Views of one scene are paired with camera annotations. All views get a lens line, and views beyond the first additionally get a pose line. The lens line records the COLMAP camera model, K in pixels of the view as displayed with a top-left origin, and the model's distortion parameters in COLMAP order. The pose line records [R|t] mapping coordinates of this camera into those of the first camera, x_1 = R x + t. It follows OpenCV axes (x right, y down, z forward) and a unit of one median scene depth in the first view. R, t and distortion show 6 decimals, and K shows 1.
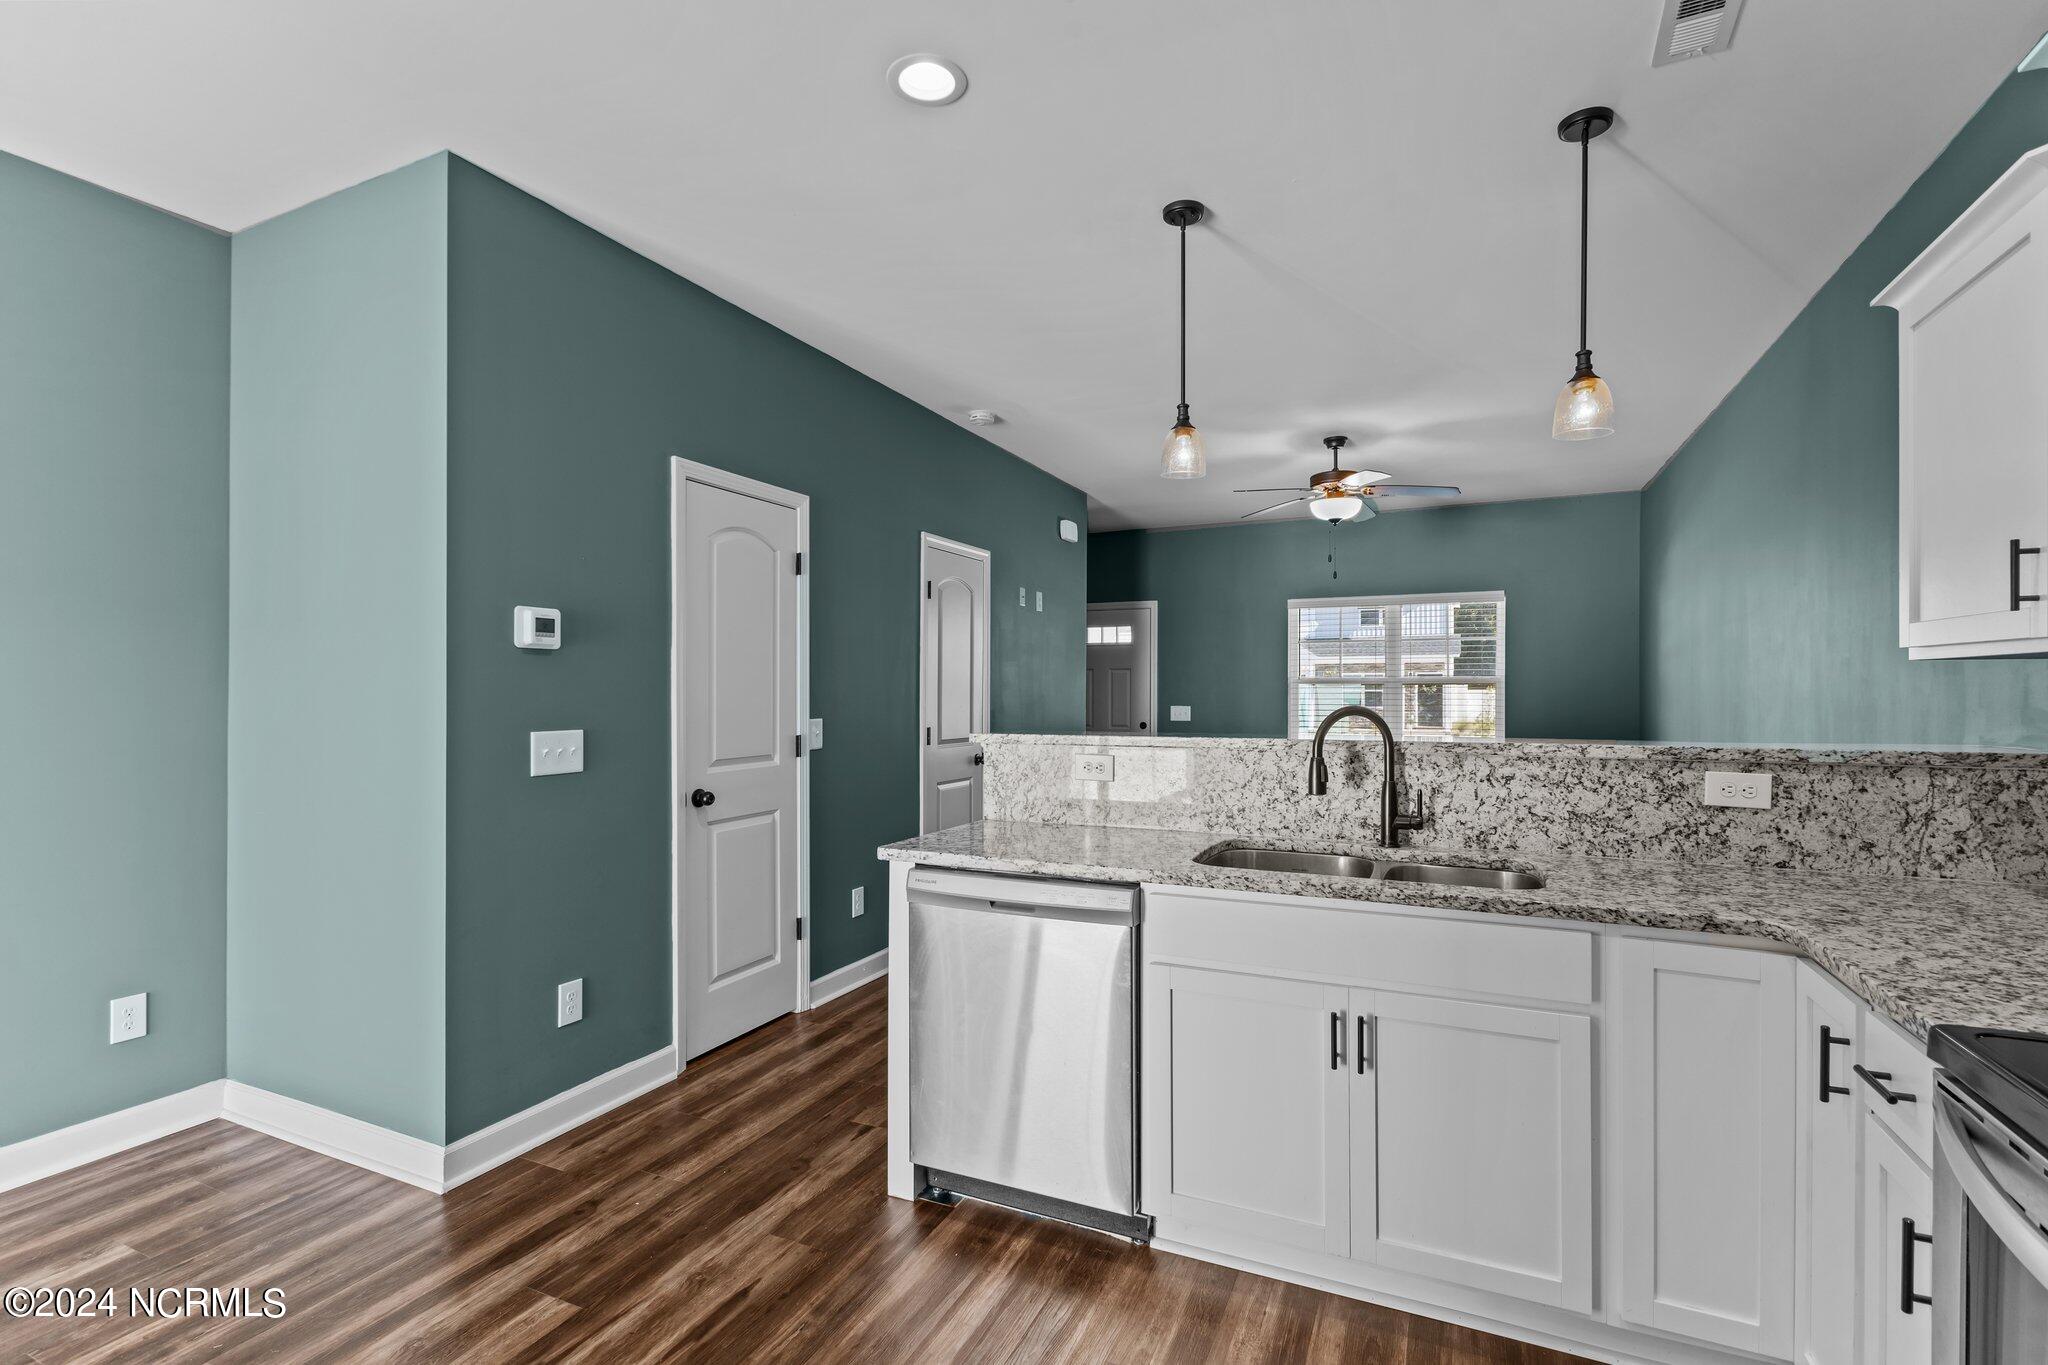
lens RADIAL K [[930.5, 0, 1033.9], [0, 930.5, 686.6], [0, 0, 1]] dist [-0.002120, -0.000331]
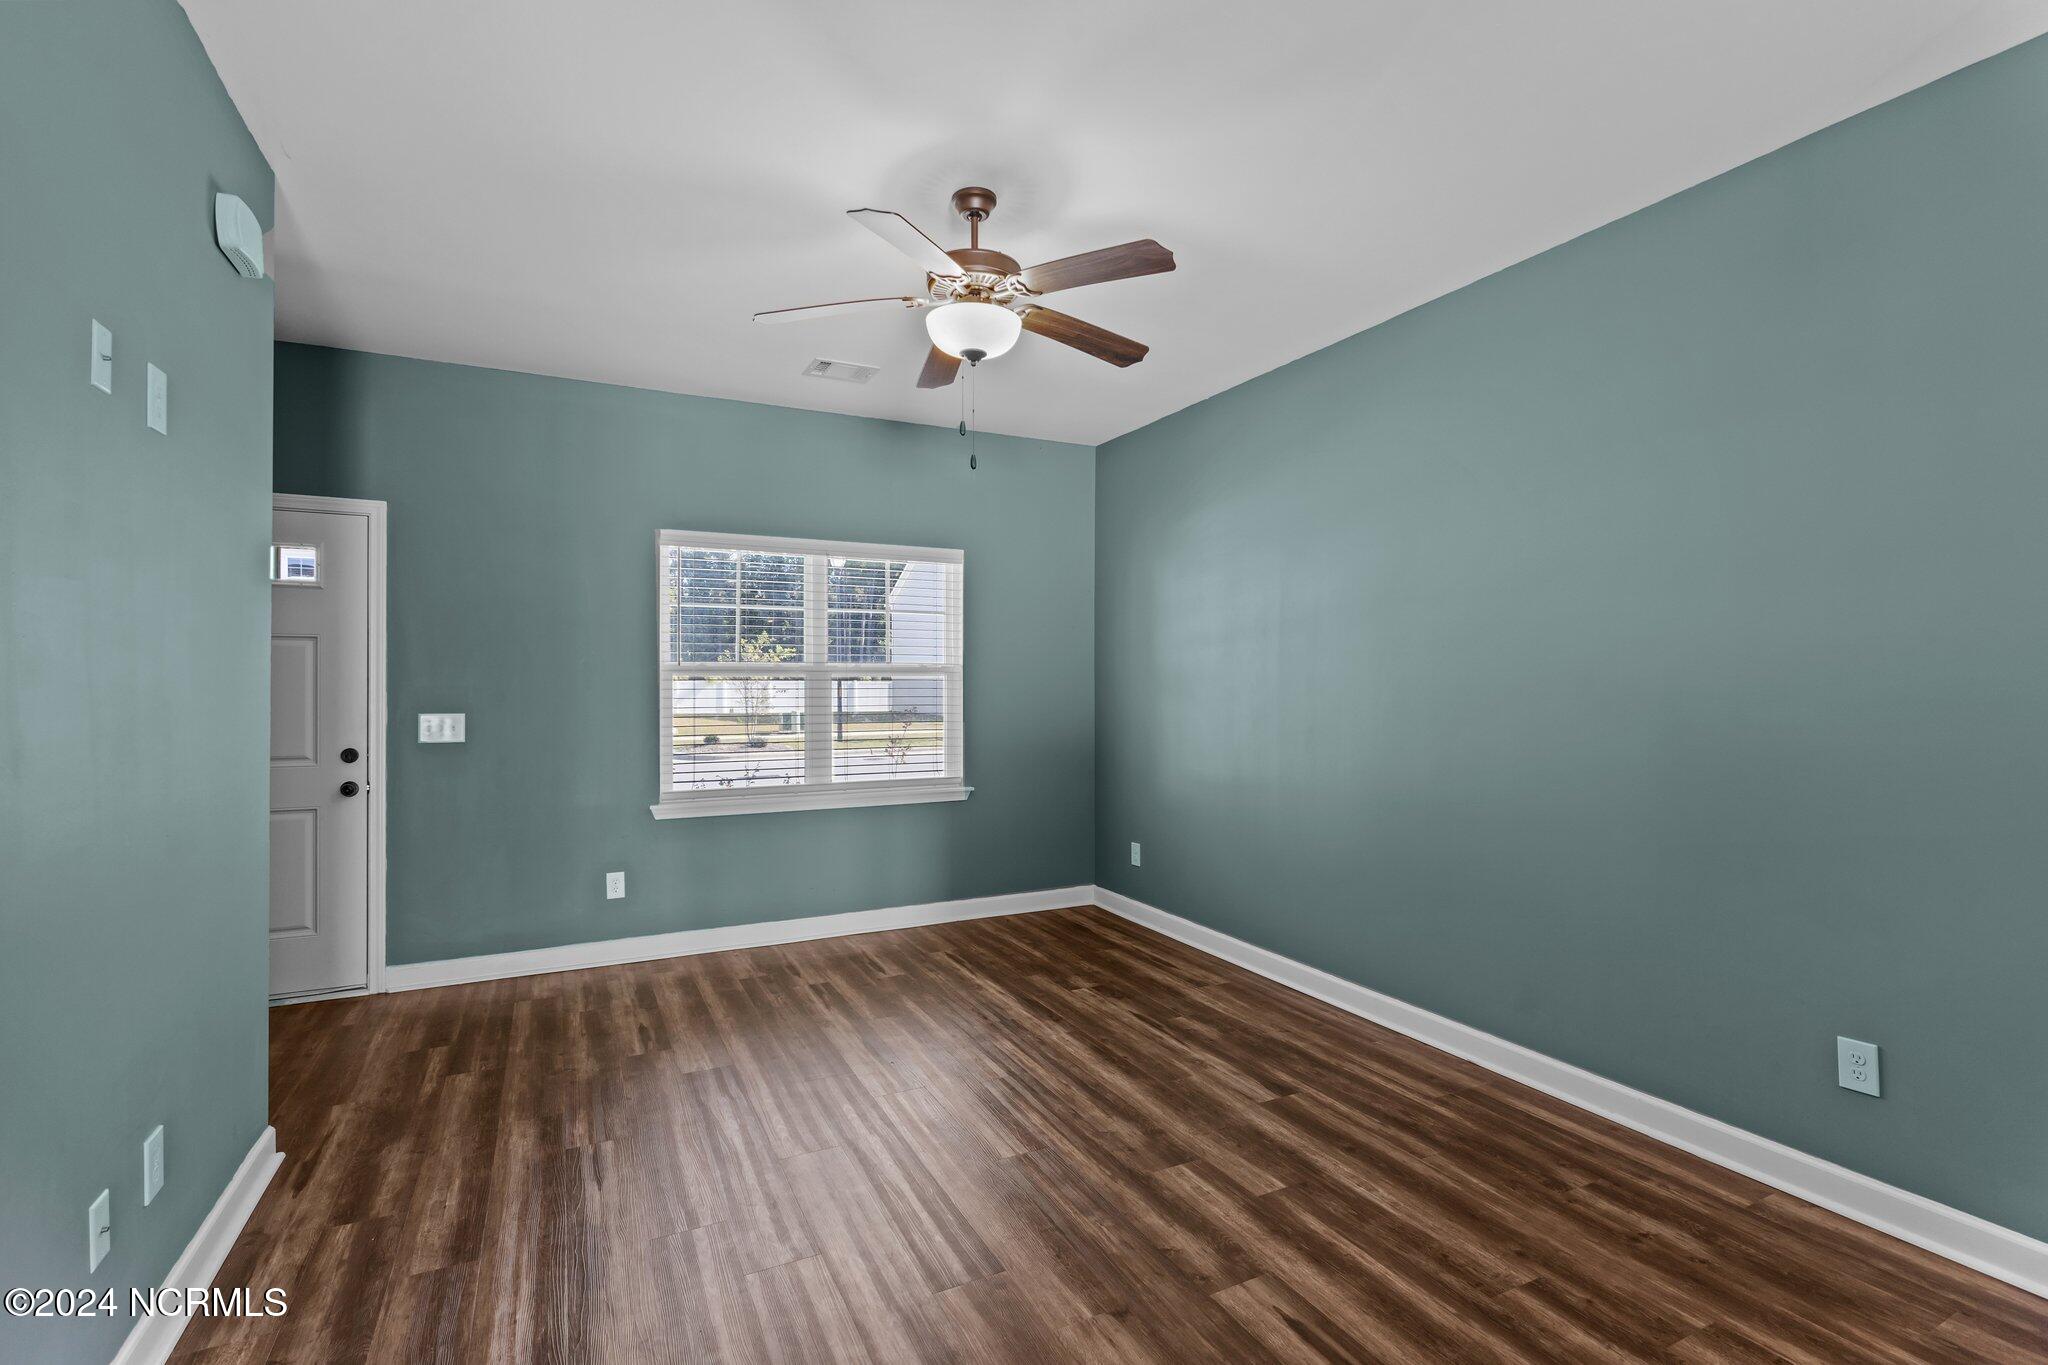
lens RADIAL K [[930.5, 0, 1033.9], [0, 930.5, 686.6], [0, 0, 1]] dist [-0.002120, -0.000331]
pose [[0.619589, -0.003940, 0.784917, -0.062890], [-0.004349, 0.999955, 0.008453, 0.000347], [-0.784914, -0.008651, 0.619544, 0.651346]]
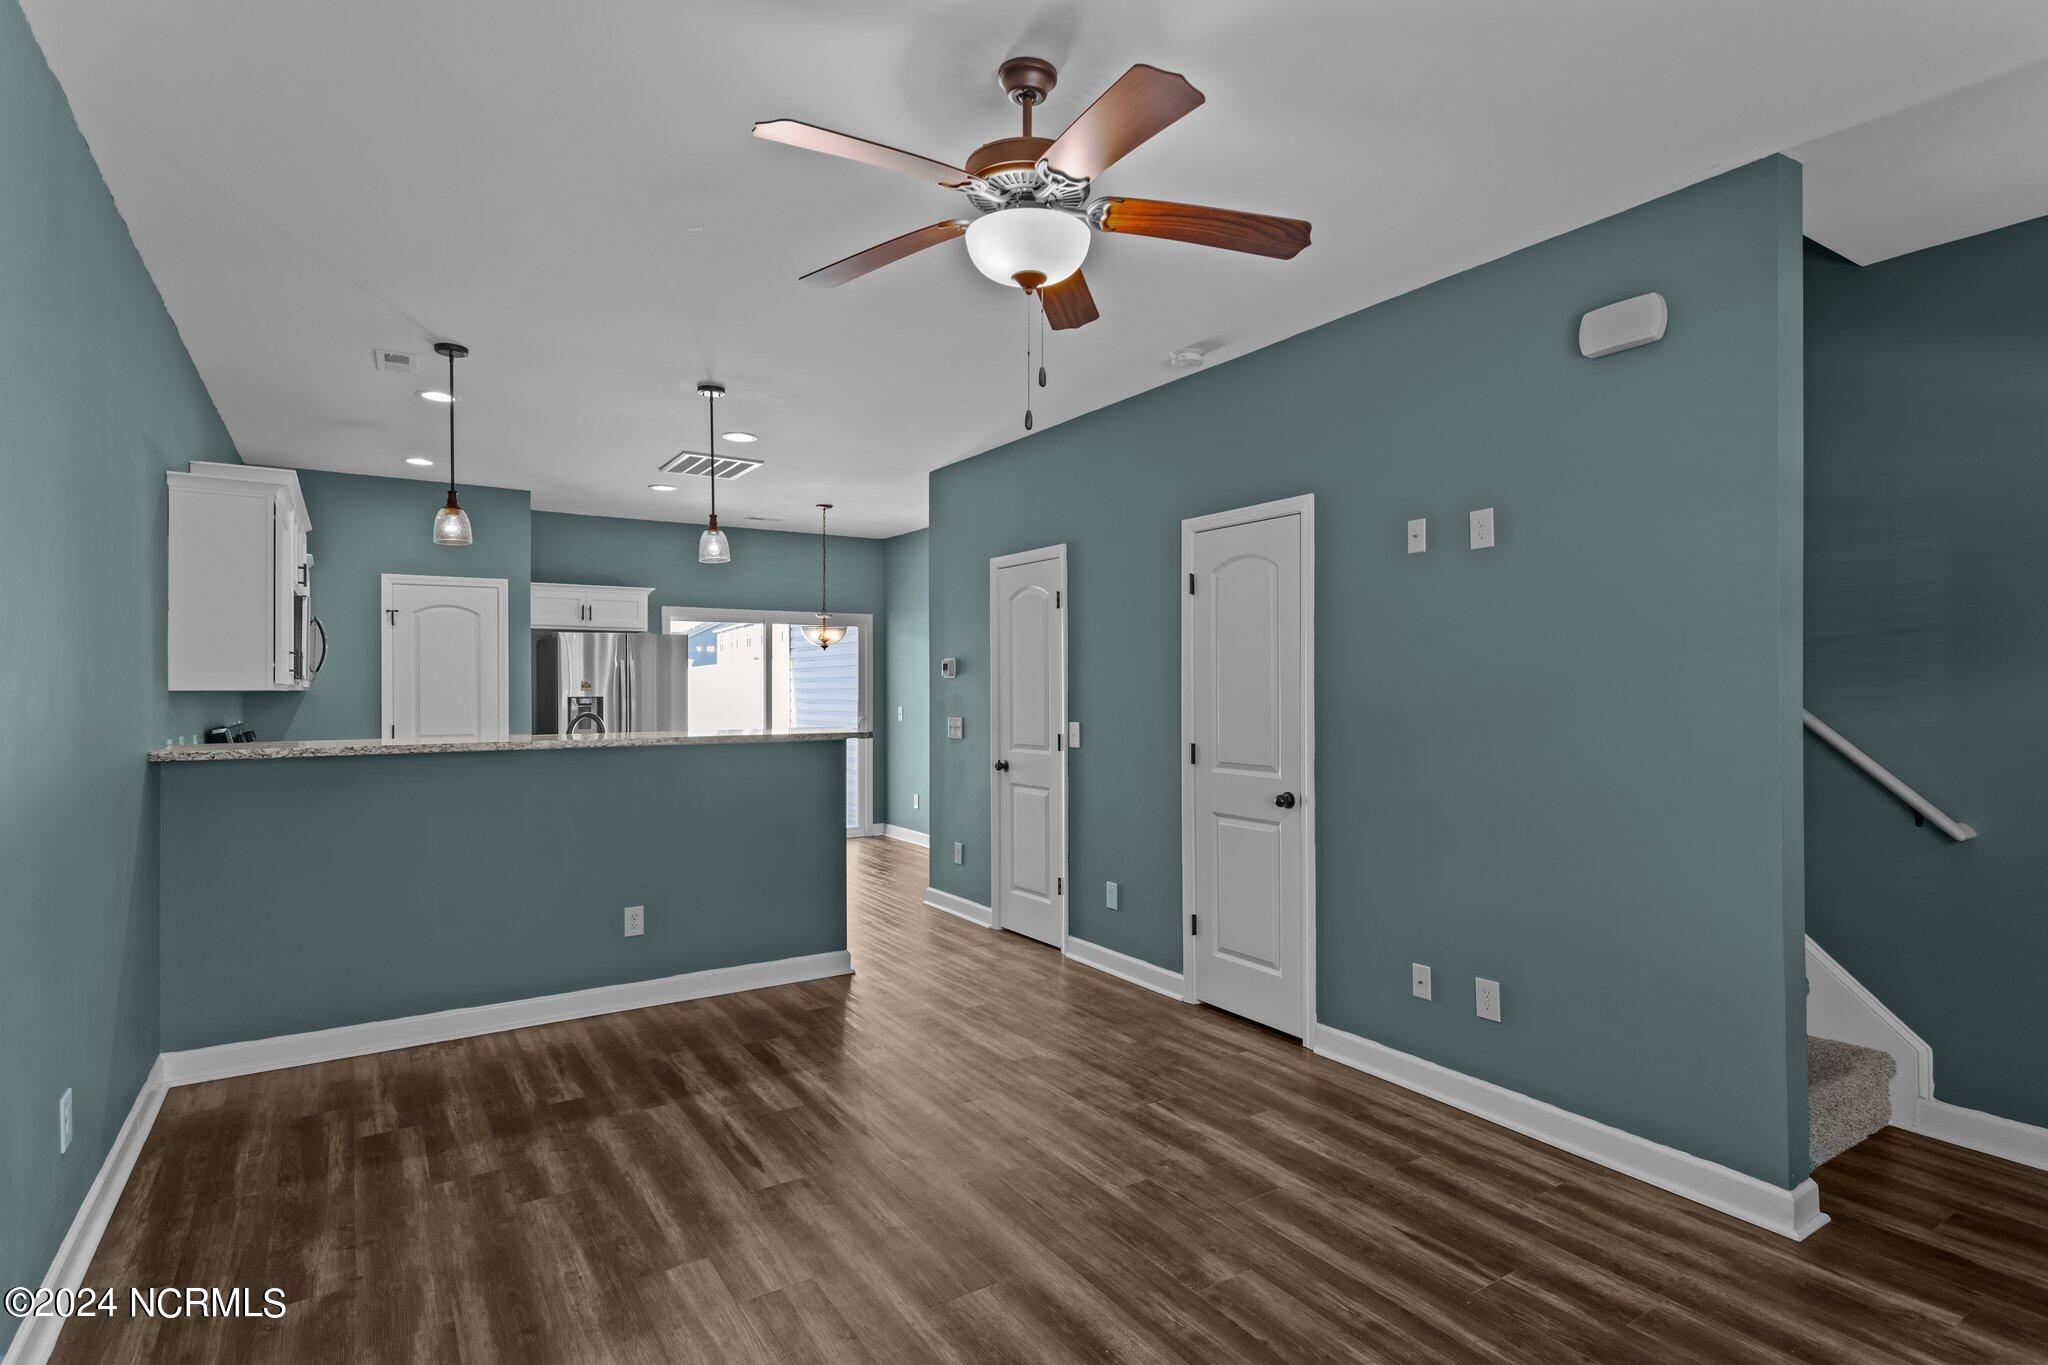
lens RADIAL K [[1041.6, 0, 1024.0], [0, 1041.6, 682.5], [0, 0, 1]] dist [0.015086, -0.000590]
pose [[-0.542281, -0.002572, -0.840193, 0.691900], [0.006244, 0.999955, -0.007091, -0.005834], [0.840174, -0.009091, -0.542241, 1.233058]]
